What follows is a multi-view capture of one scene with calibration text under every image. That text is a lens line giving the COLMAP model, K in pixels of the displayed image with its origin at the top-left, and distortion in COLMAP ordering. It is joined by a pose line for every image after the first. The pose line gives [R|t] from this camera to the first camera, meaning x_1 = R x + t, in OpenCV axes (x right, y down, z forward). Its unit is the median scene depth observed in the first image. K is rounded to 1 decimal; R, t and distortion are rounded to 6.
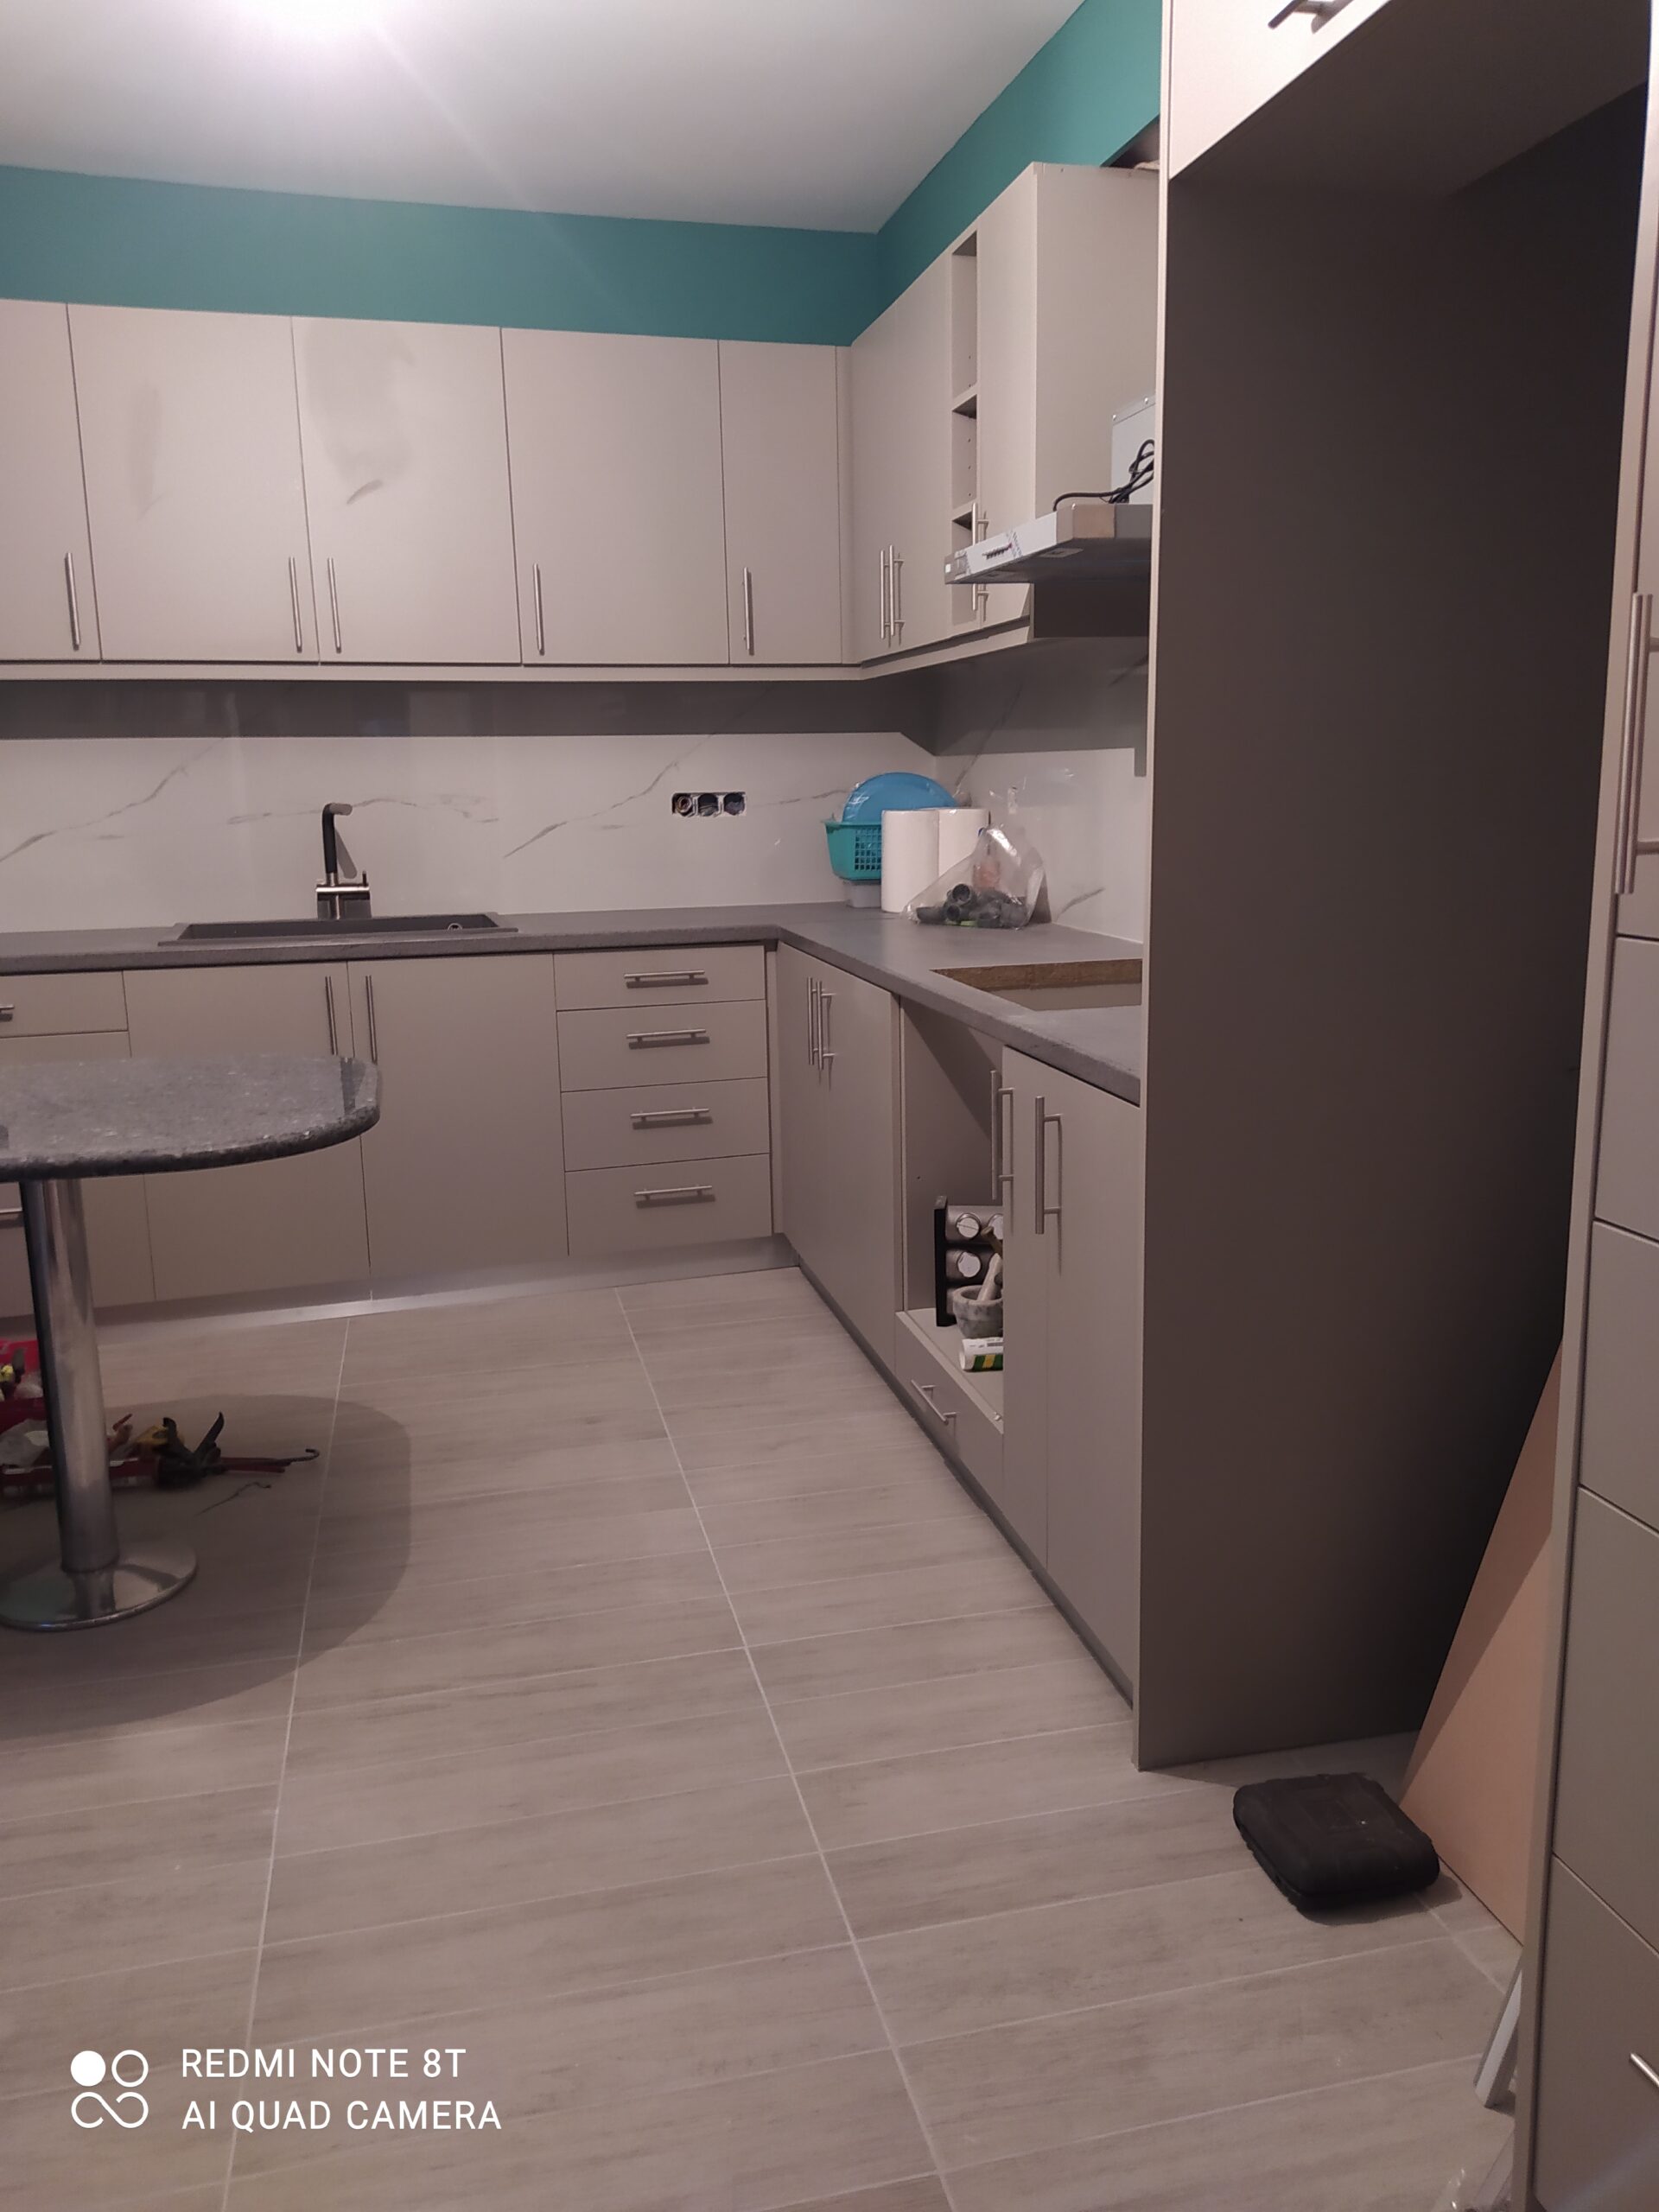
lens RADIAL K [[1668.5, 0, 829.5], [0, 1668.5, 1106.0], [0, 0, 1]] dist [0.127980, -0.205286]
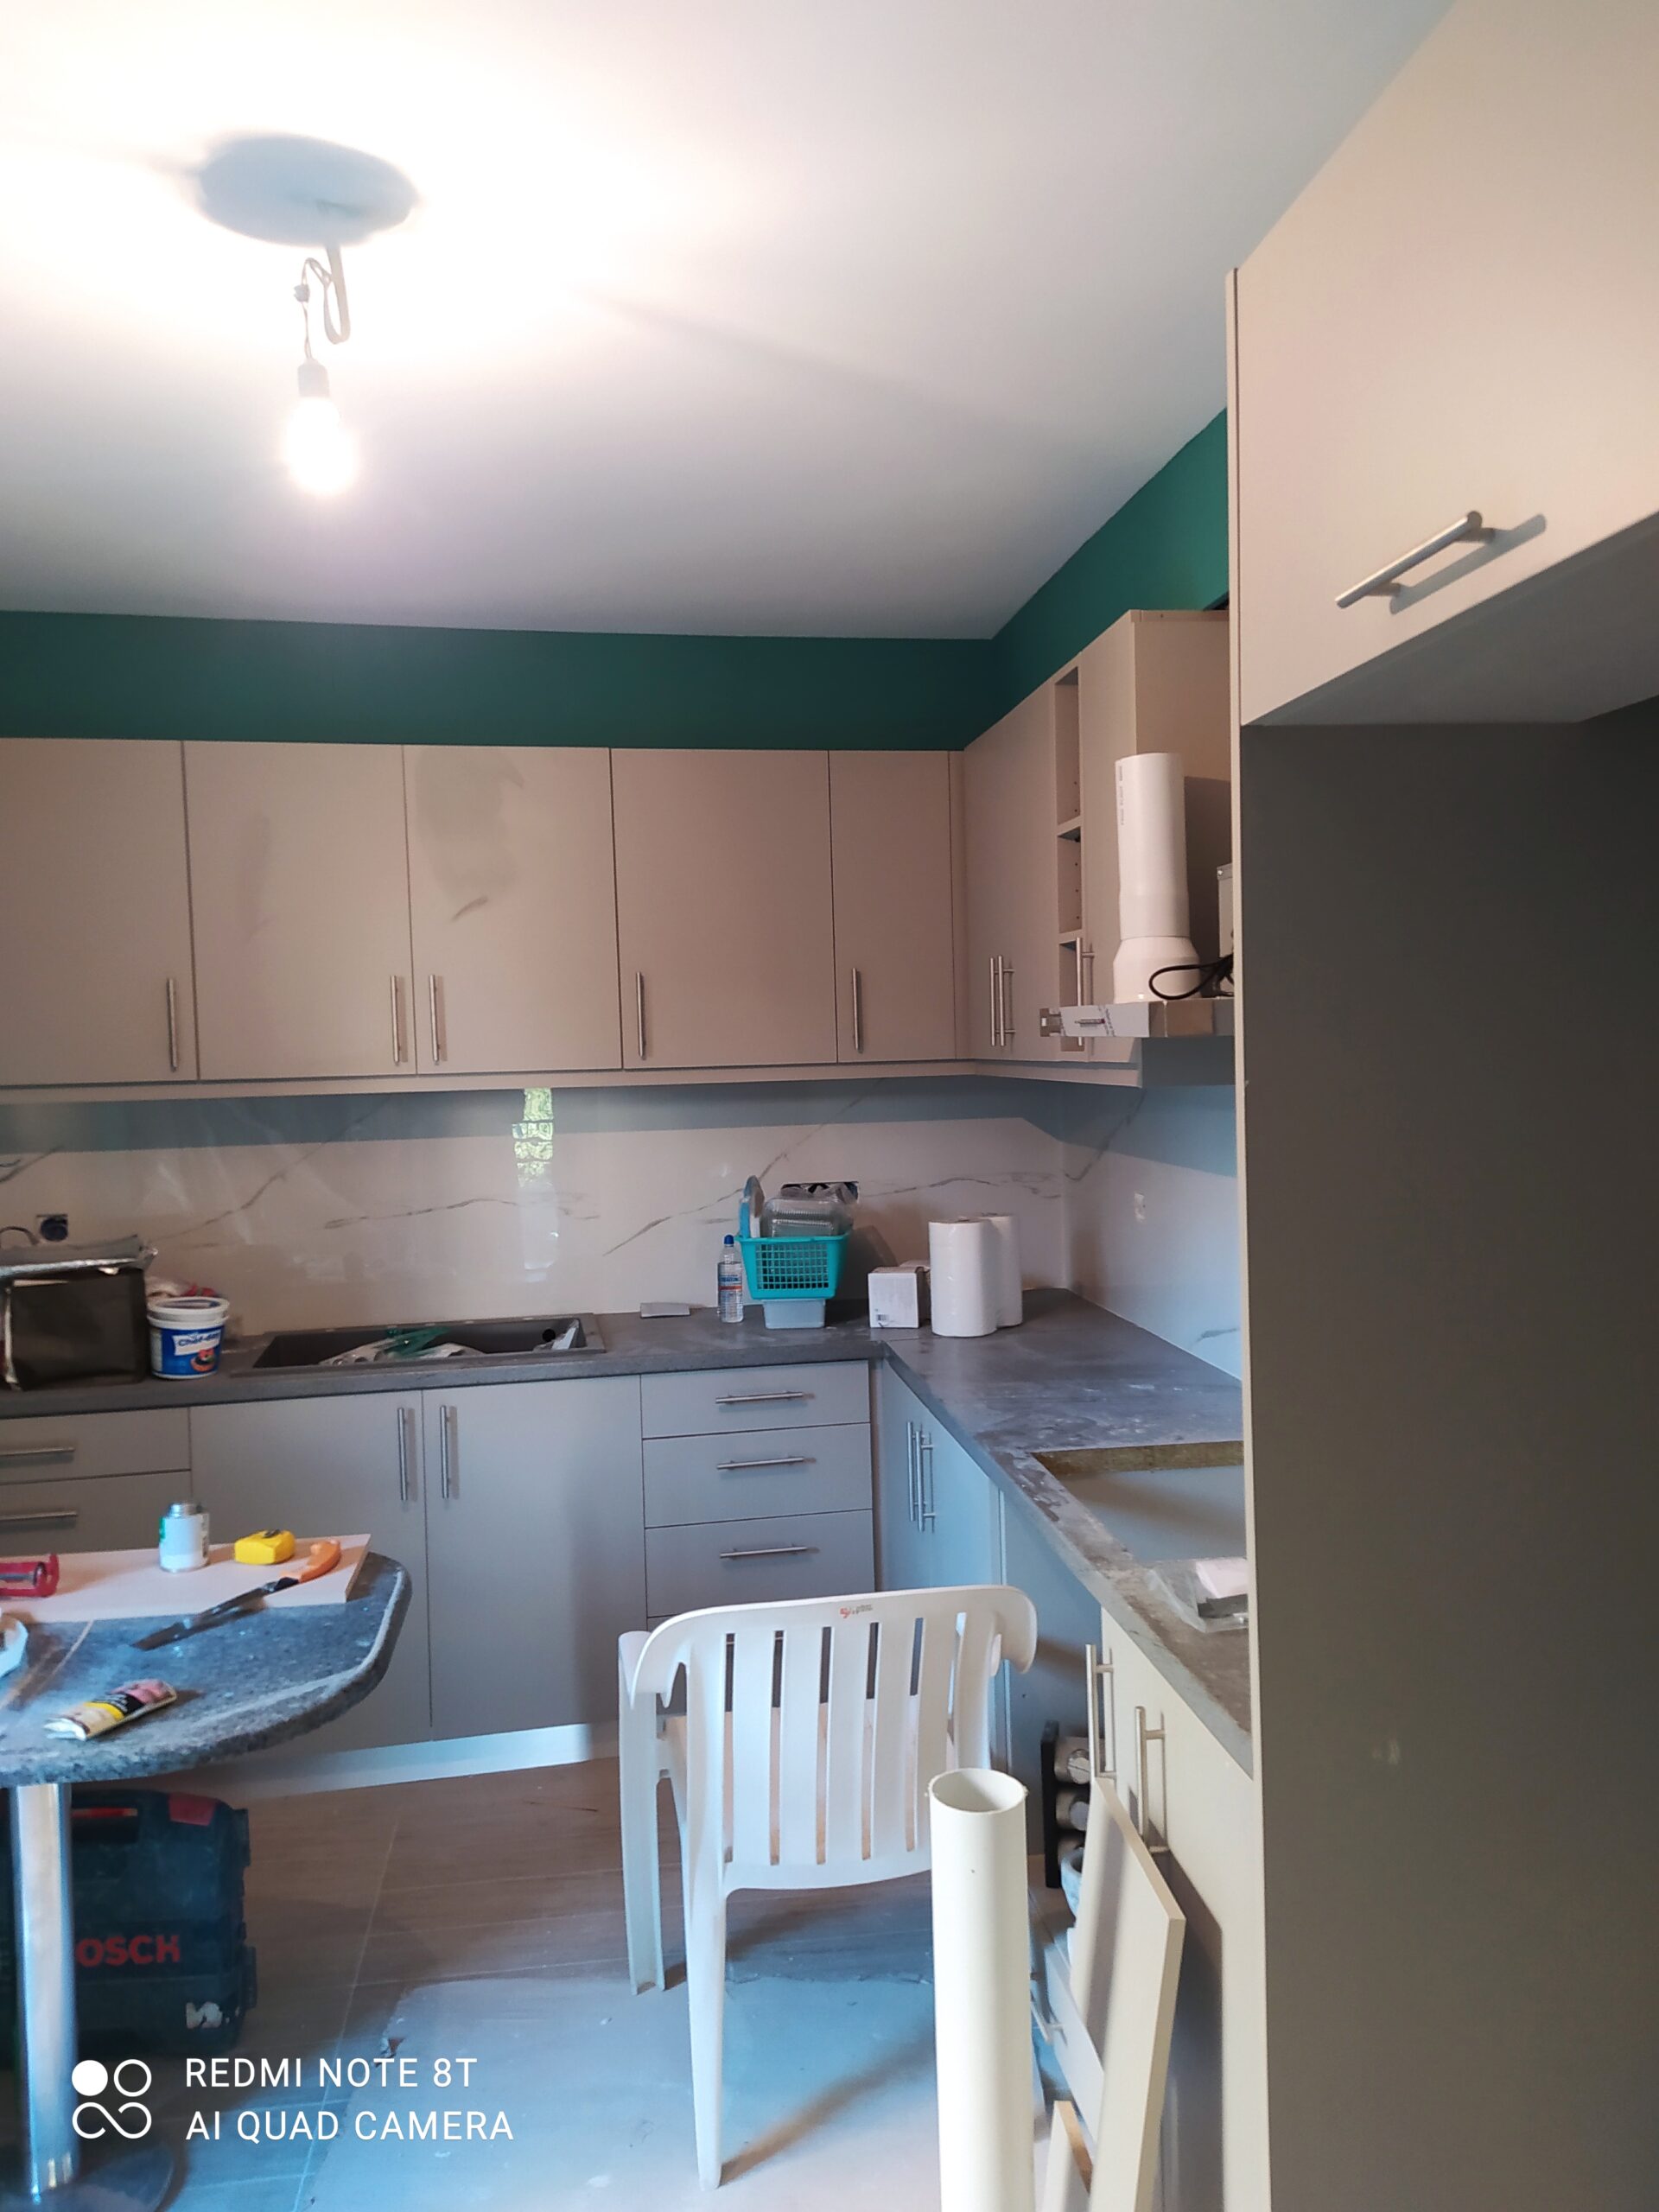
lens RADIAL K [[1680.0, 0, 829.5], [0, 1680.0, 1106.0], [0, 0, 1]] dist [0.119937, -0.177677]
pose [[0.995060, -0.004132, -0.099190, 0.034121], [-0.011424, 0.987730, -0.155754, -0.097193], [0.098617, 0.156117, 0.982803, 0.066016]]
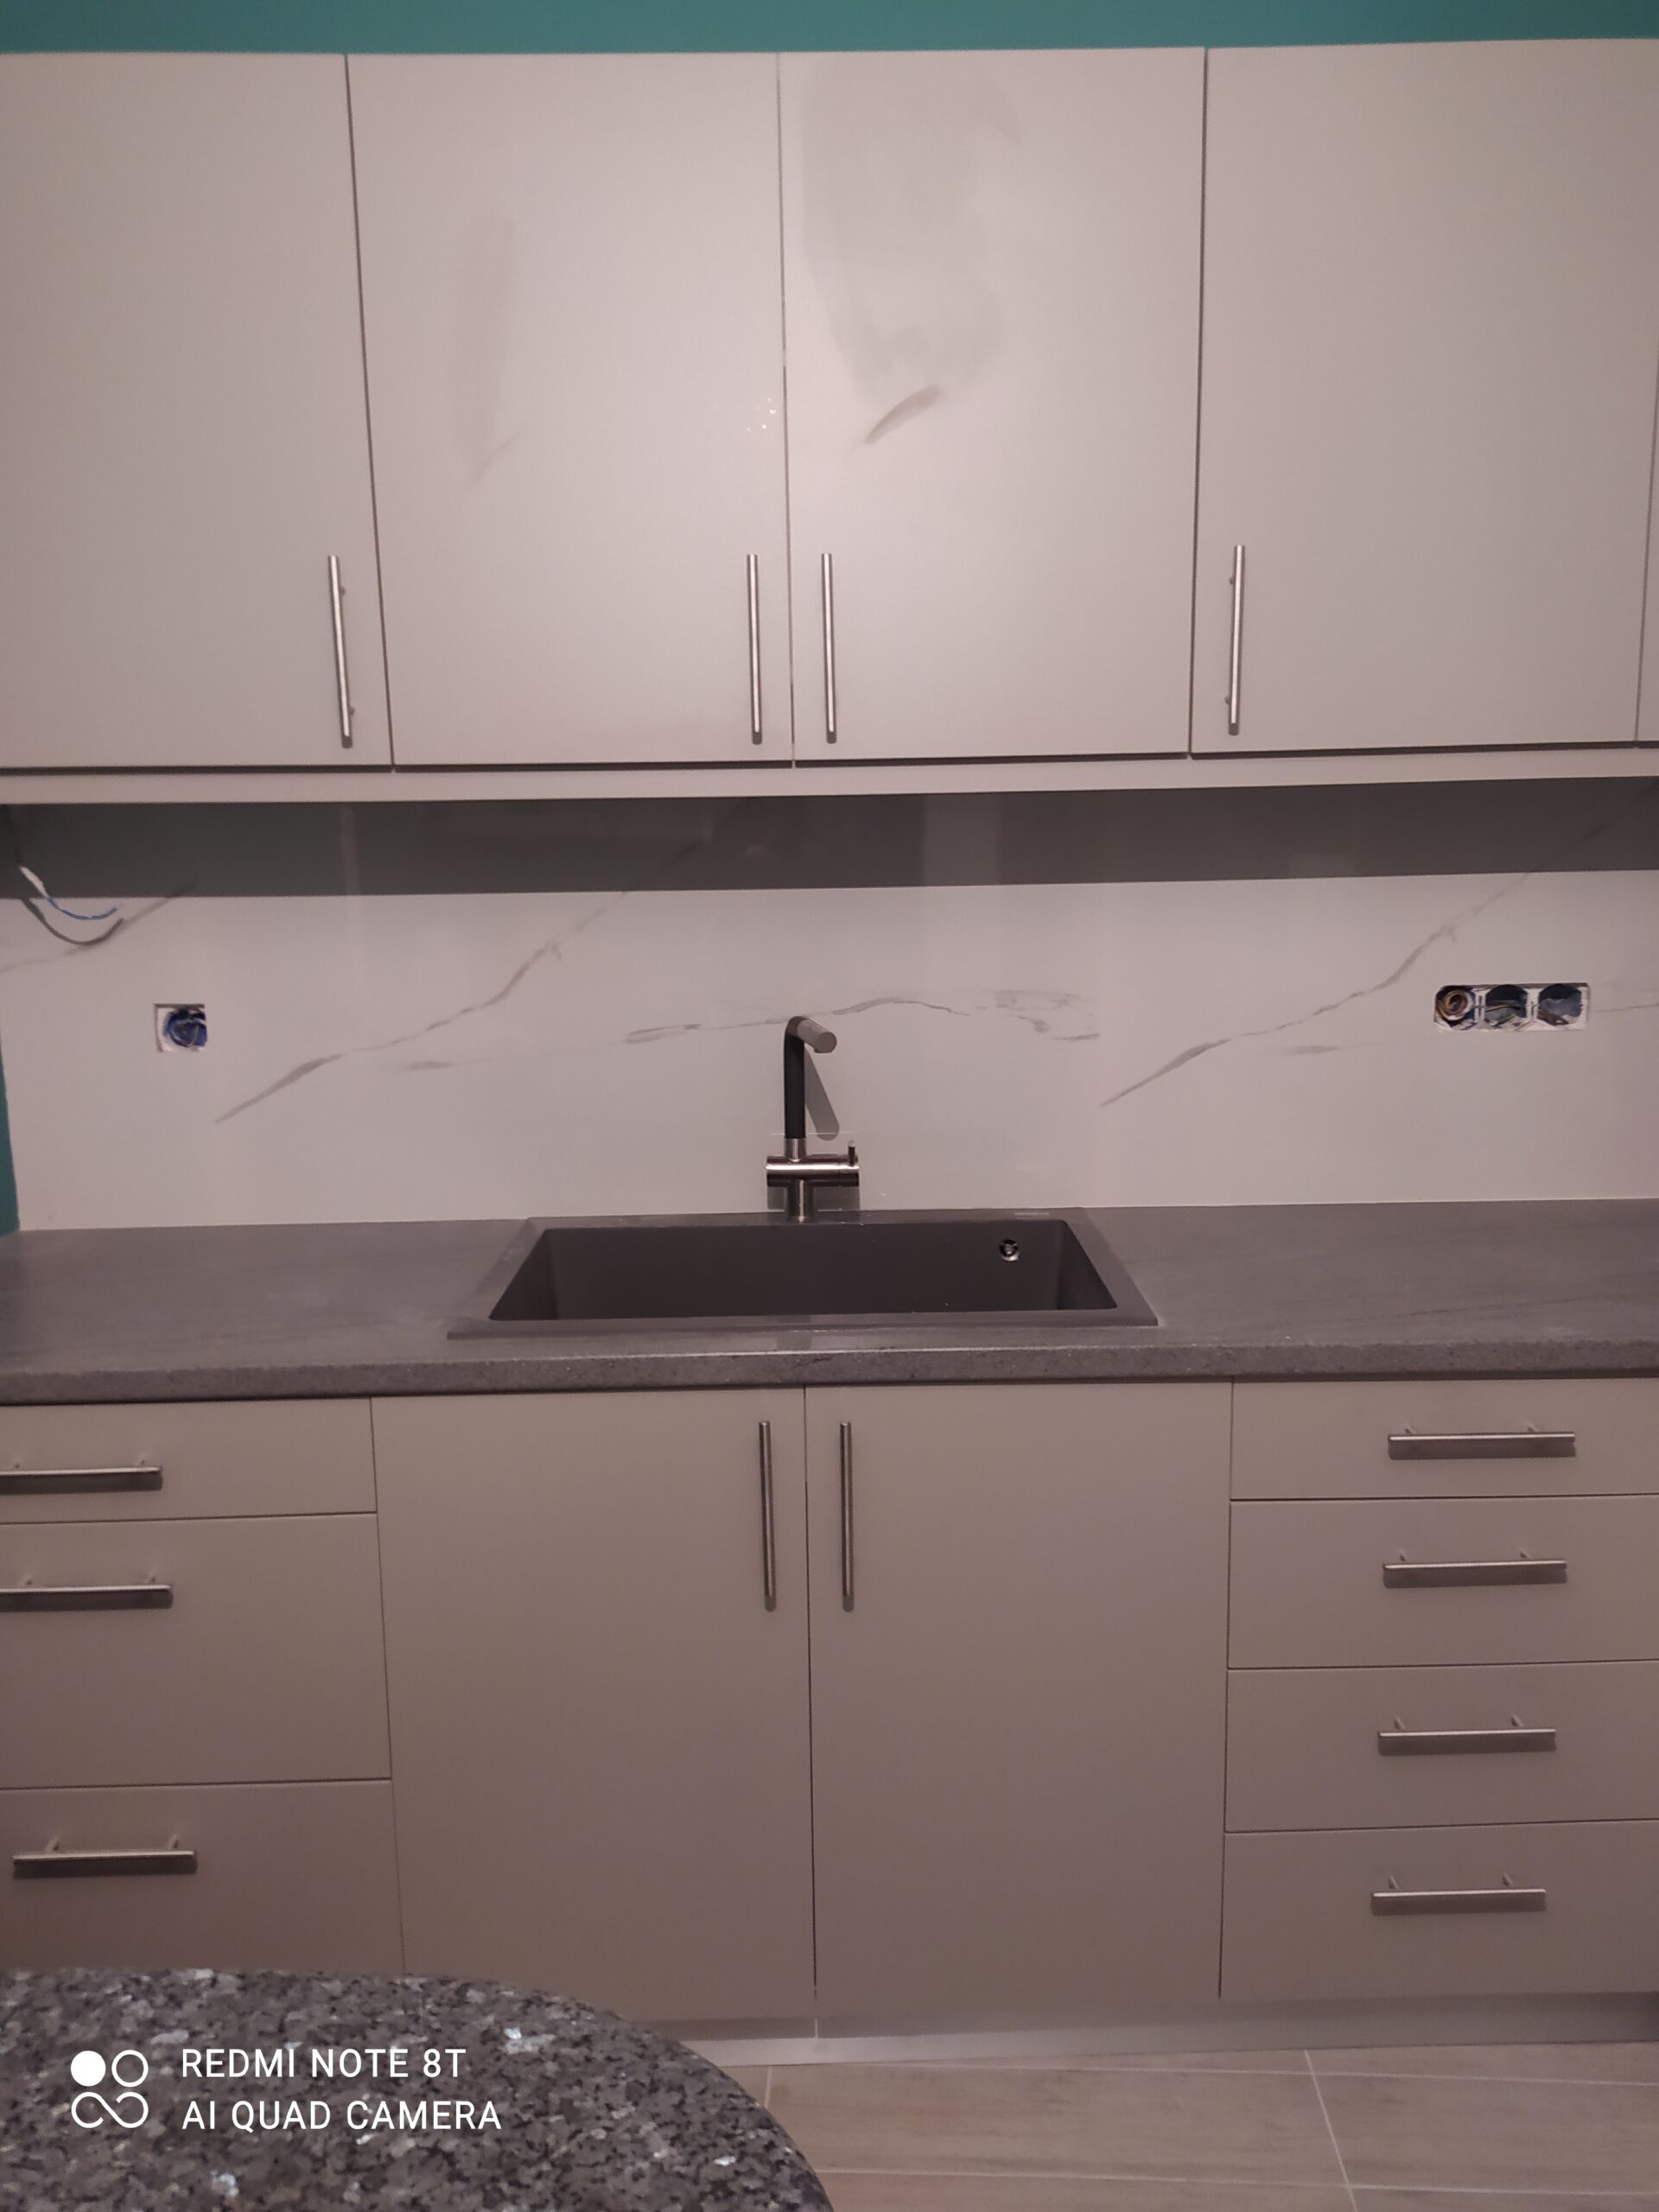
lens RADIAL K [[1680.0, 0, 829.5], [0, 1680.0, 1106.0], [0, 0, 1]] dist [0.119937, -0.177677]
pose [[0.960061, 0.051961, -0.274922, -0.151705], [-0.056840, 0.998335, -0.009803, -0.159977], [0.273955, 0.025038, 0.961417, 0.537596]]
